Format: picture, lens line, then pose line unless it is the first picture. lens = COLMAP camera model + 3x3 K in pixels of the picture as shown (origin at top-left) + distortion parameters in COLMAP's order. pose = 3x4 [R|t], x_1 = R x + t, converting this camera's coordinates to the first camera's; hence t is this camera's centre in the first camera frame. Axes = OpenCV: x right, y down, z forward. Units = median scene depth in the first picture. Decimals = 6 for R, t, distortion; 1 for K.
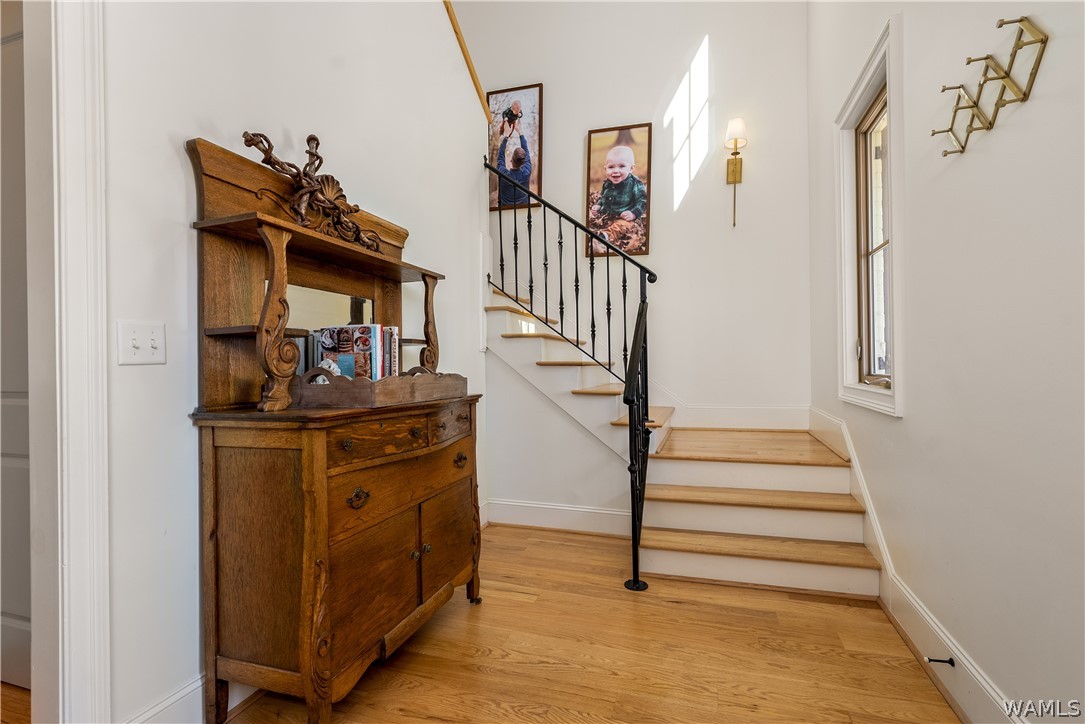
lens RADIAL K [[493.6, 0, 546.6], [0, 493.6, 358.2], [0, 0, 1]] dist [-0.001720, -0.000077]
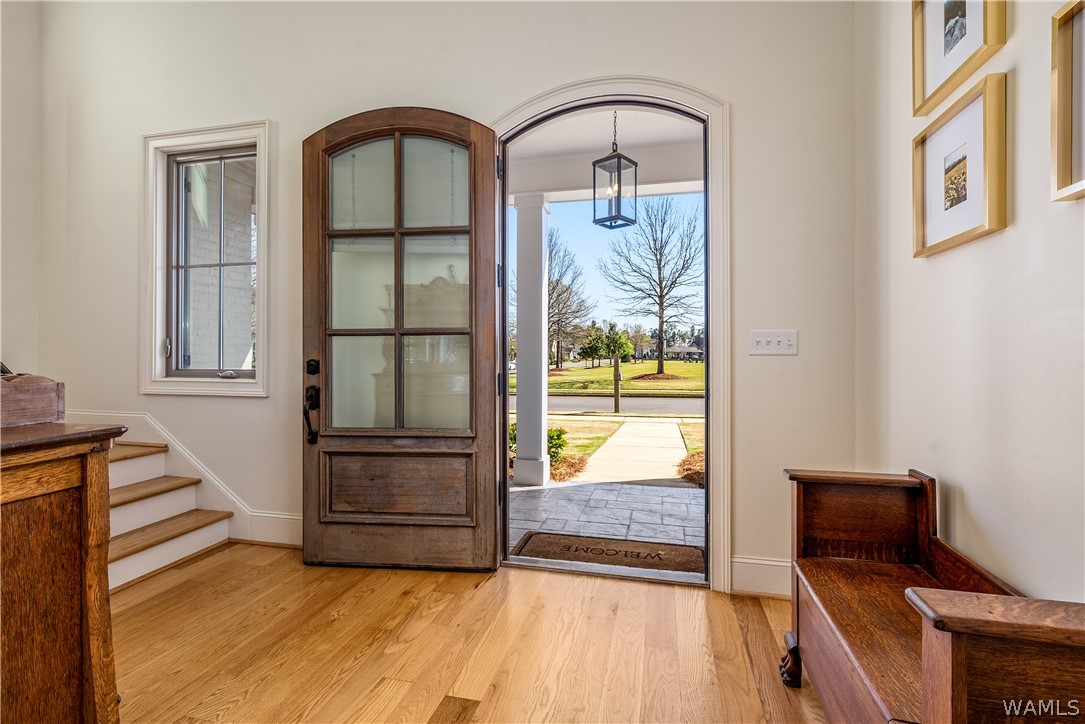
lens RADIAL K [[493.6, 0, 546.7], [0, 493.6, 359.5], [0, 0, 1]] dist [-0.001720, -0.000077]
pose [[-0.080488, 0.004489, 0.996745, -0.687070], [-0.004716, 0.999977, -0.004884, 0.012493], [-0.996744, -0.005094, -0.080465, 0.262406]]
